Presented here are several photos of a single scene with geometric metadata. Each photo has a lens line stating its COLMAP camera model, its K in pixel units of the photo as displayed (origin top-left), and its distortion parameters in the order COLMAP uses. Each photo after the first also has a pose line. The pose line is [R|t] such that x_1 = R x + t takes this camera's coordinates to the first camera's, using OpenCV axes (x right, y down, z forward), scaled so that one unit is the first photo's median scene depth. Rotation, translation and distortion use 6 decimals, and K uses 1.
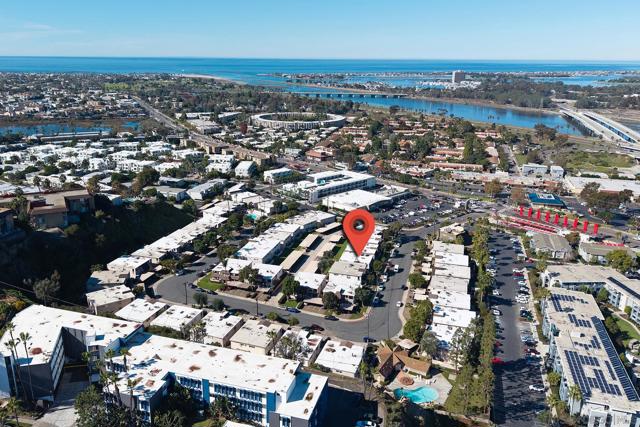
lens RADIAL K [[505.4, 0, 307.2], [0, 505.4, 213.8], [0, 0, 1]] dist [0.076757, -0.137569]
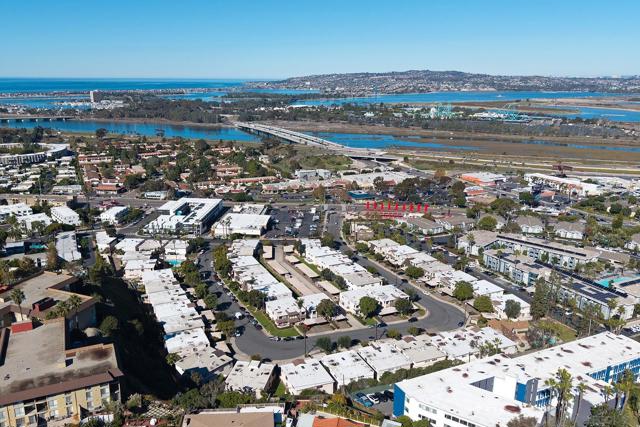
lens RADIAL K [[491.6, 0, 293.7], [0, 491.6, 211.0], [0, 0, 1]] dist [0.067734, -0.086057]
pose [[0.749972, -0.174930, 0.637919, -0.484301], [0.194616, 0.980066, 0.039953, -0.075430], [-0.632191, 0.094185, 0.769066, 0.178927]]
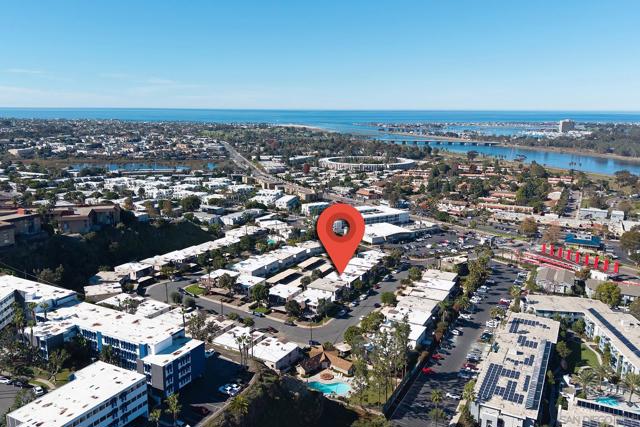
lens RADIAL K [[518.5, 0, 309.4], [0, 518.5, 228.1], [0, 0, 1]] dist [0.083551, -0.143476]
pose [[0.981156, 0.041570, -0.188694, 0.169449], [-0.055373, 0.996115, -0.068481, 0.047177], [0.185114, 0.077639, 0.979645, -0.042713]]
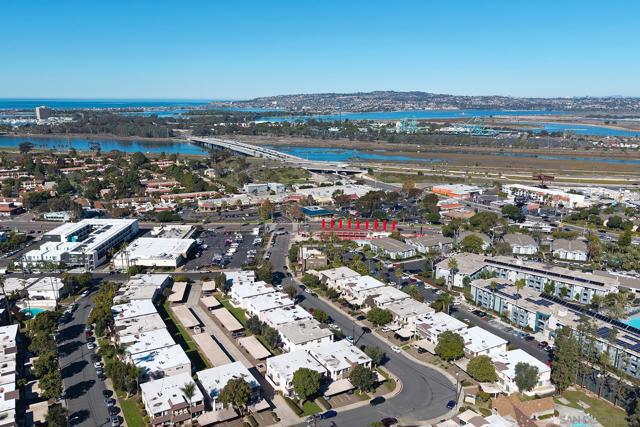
lens RADIAL K [[492.7, 0, 305.3], [0, 492.7, 213.3], [0, 0, 1]] dist [0.081256, -0.129686]
pose [[0.690933, -0.164400, 0.703978, -0.284074], [0.210763, 0.977303, 0.021372, -0.053807], [-0.691513, 0.133606, 0.709900, 0.319989]]
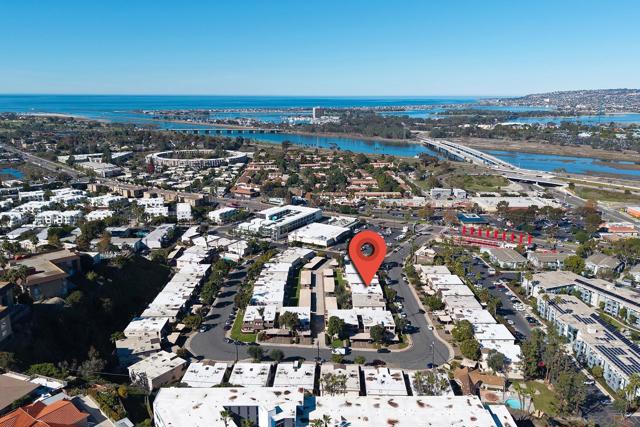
lens RADIAL K [[491.2, 0, 322.9], [0, 491.2, 199.3], [0, 0, 1]] dist [0.070252, -0.119847]
pose [[0.949493, -0.068491, 0.306221, -0.213973], [0.094950, 0.992850, -0.072342, -0.023981], [-0.299077, 0.097764, 0.949208, 0.029518]]
